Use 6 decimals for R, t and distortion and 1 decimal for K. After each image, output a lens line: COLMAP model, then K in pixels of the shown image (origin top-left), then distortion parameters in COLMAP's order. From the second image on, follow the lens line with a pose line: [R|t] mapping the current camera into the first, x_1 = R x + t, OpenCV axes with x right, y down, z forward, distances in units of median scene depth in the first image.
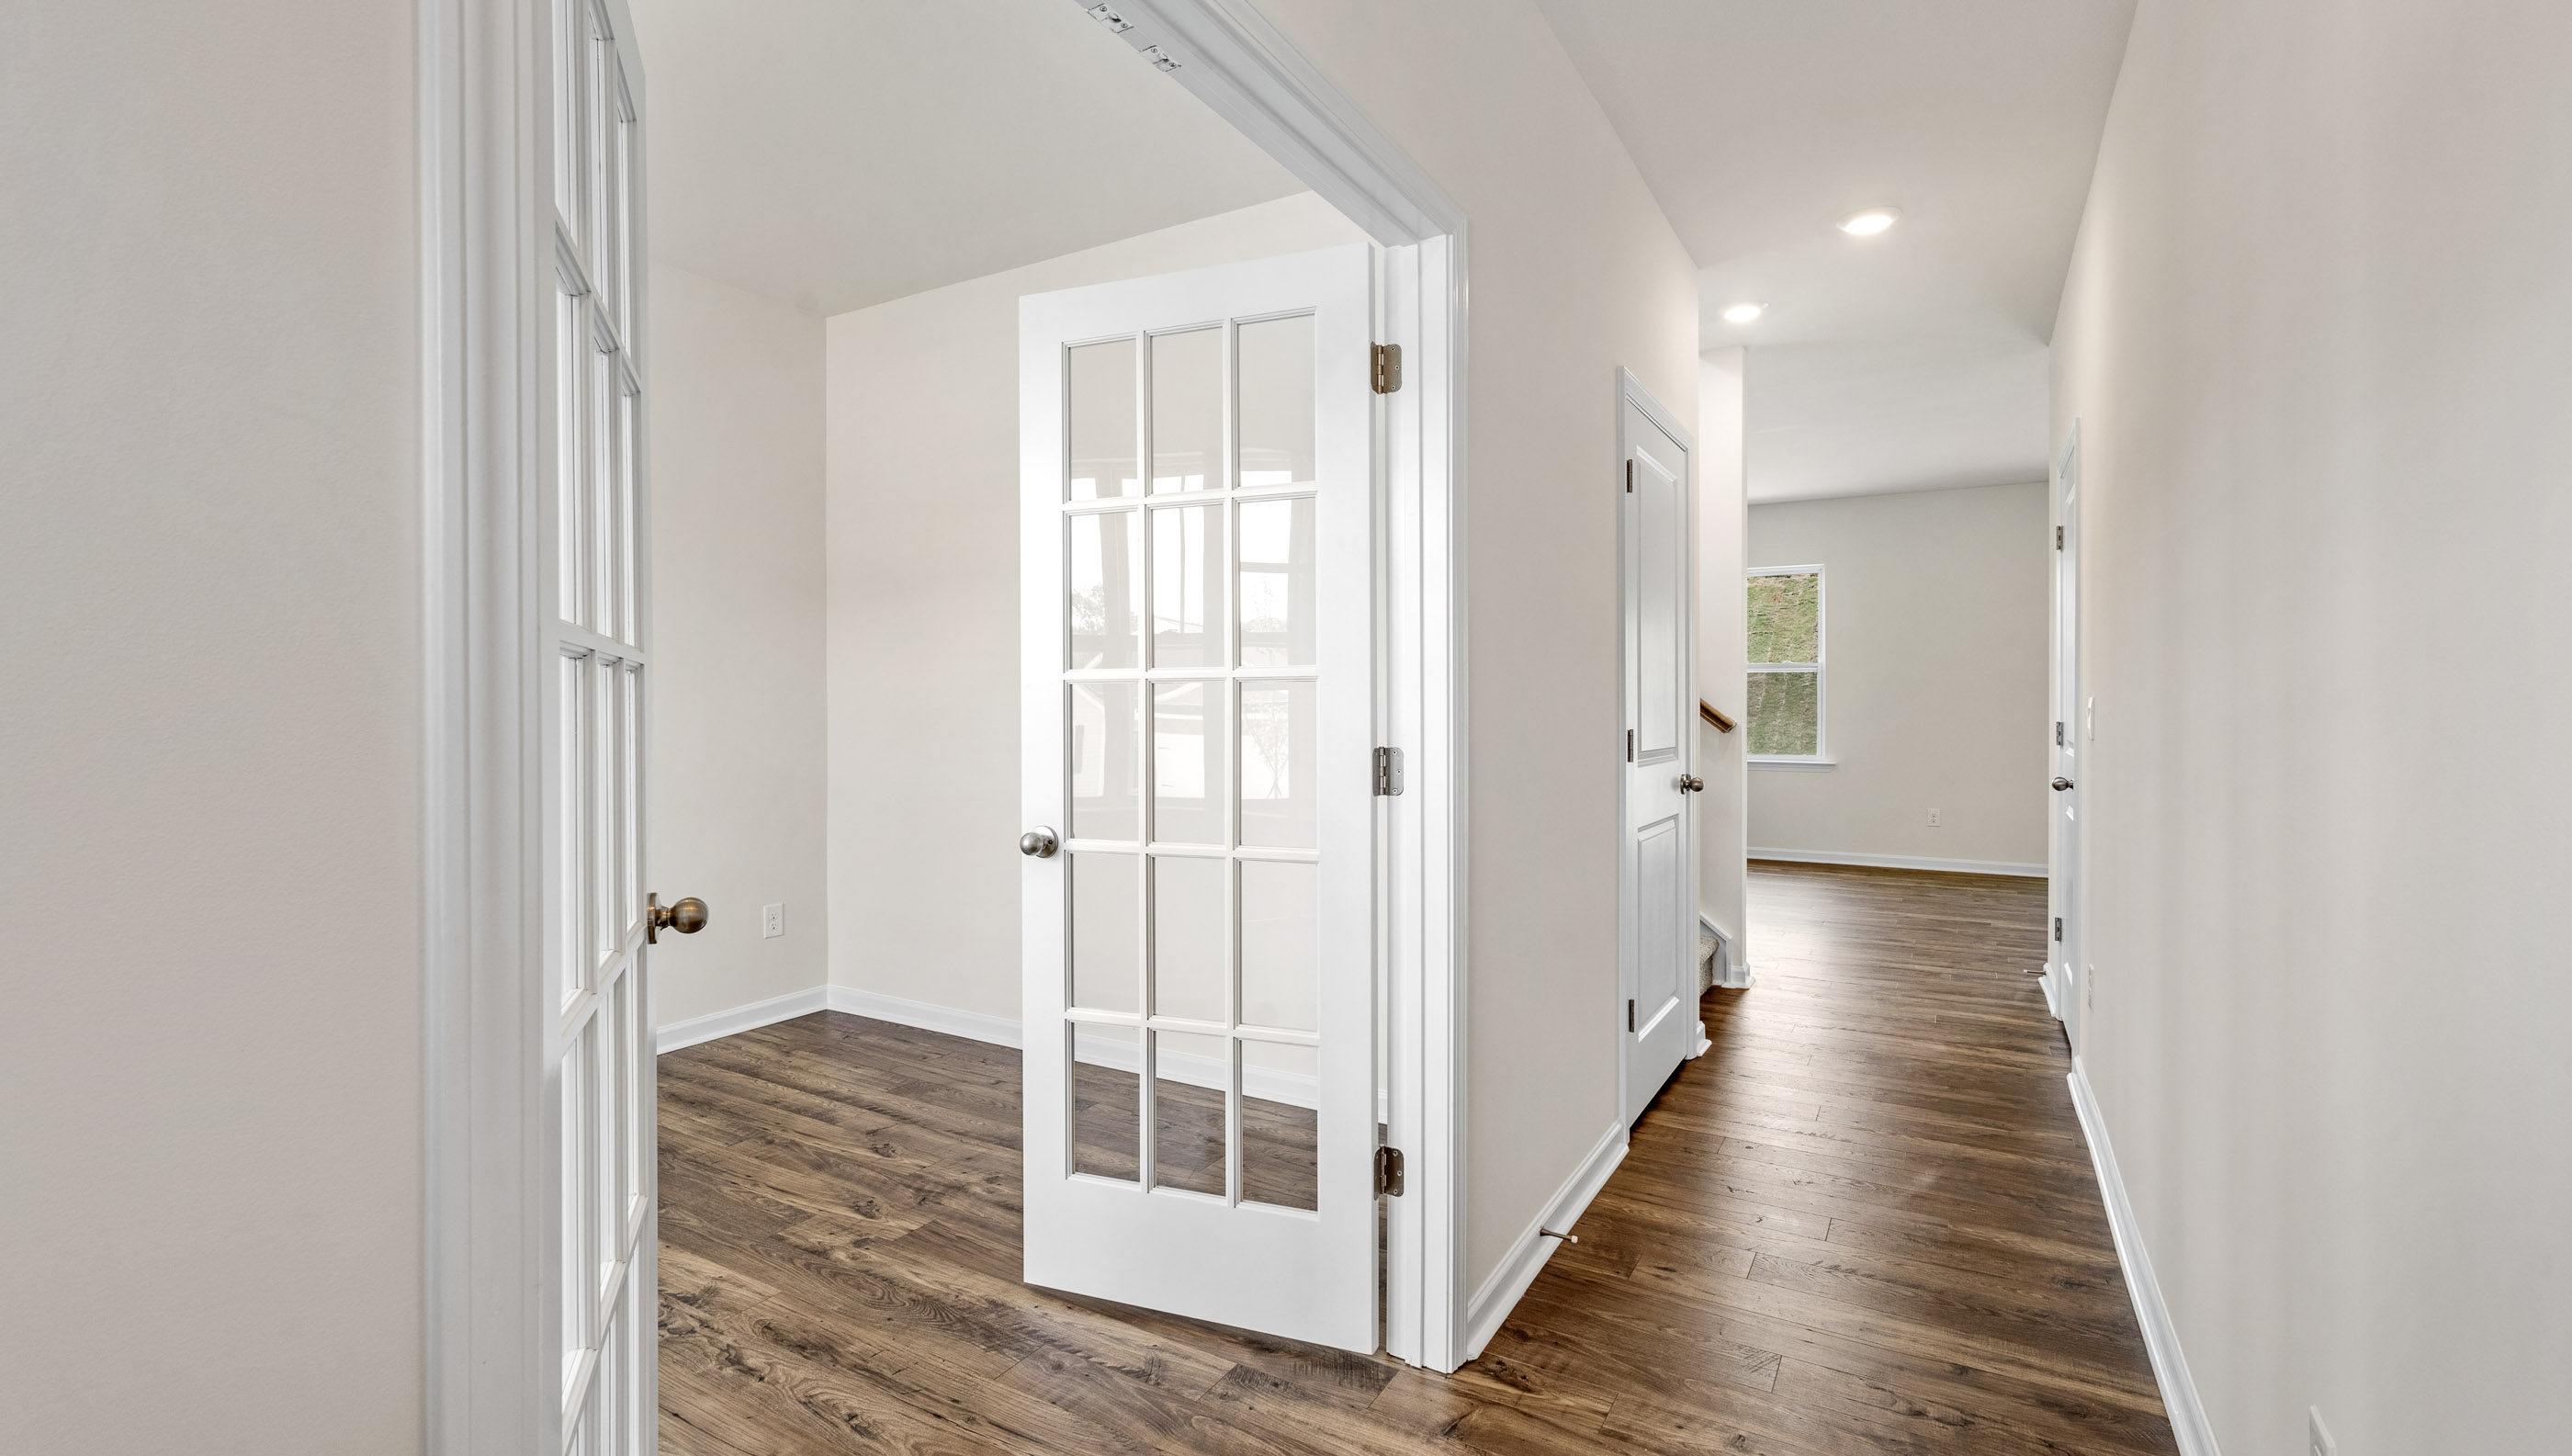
lens RADIAL K [[1125.8, 0, 1289.7], [0, 1125.8, 722.3], [0, 0, 1]] dist [-0.000433, -0.000637]
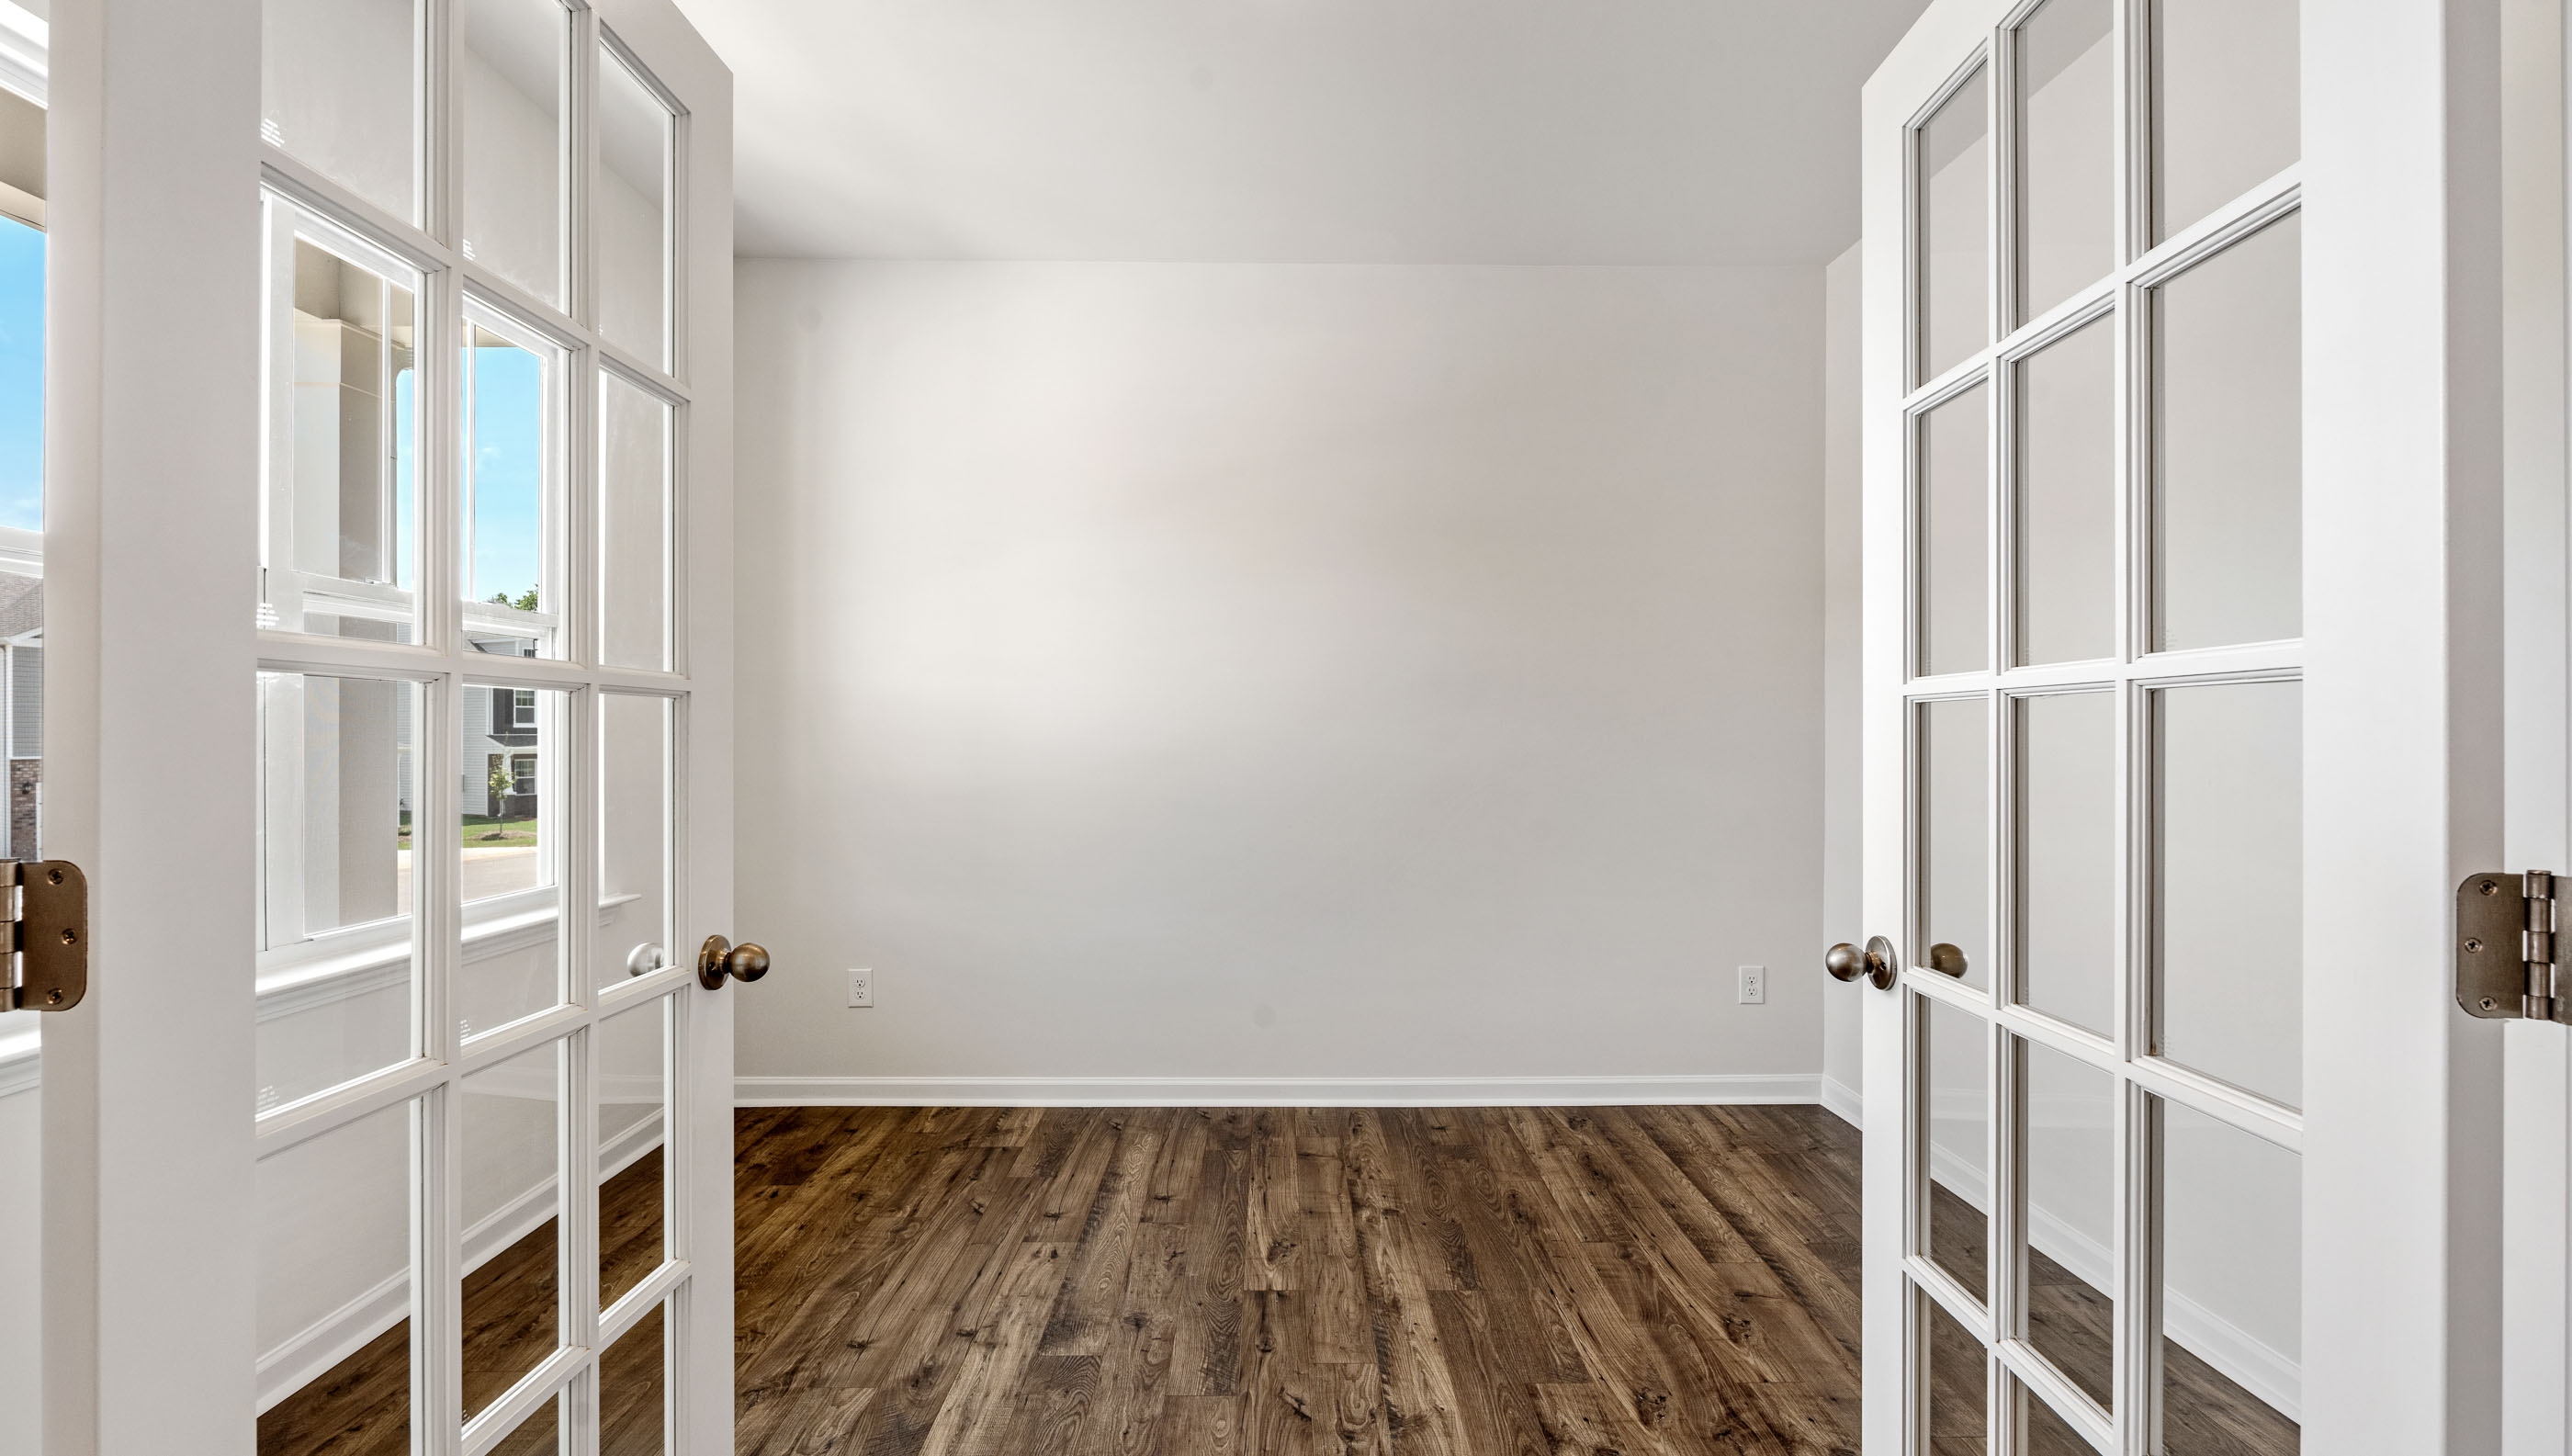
lens RADIAL K [[1110.0, 0, 1288.7], [0, 1110.0, 726.3], [0, 0, 1]] dist [-0.003285, -0.000668]
pose [[0.519099, -0.003757, -0.854706, 0.123111], [-0.013016, 0.999840, -0.012300, -0.008930], [0.854615, 0.017510, 0.518967, 0.371373]]
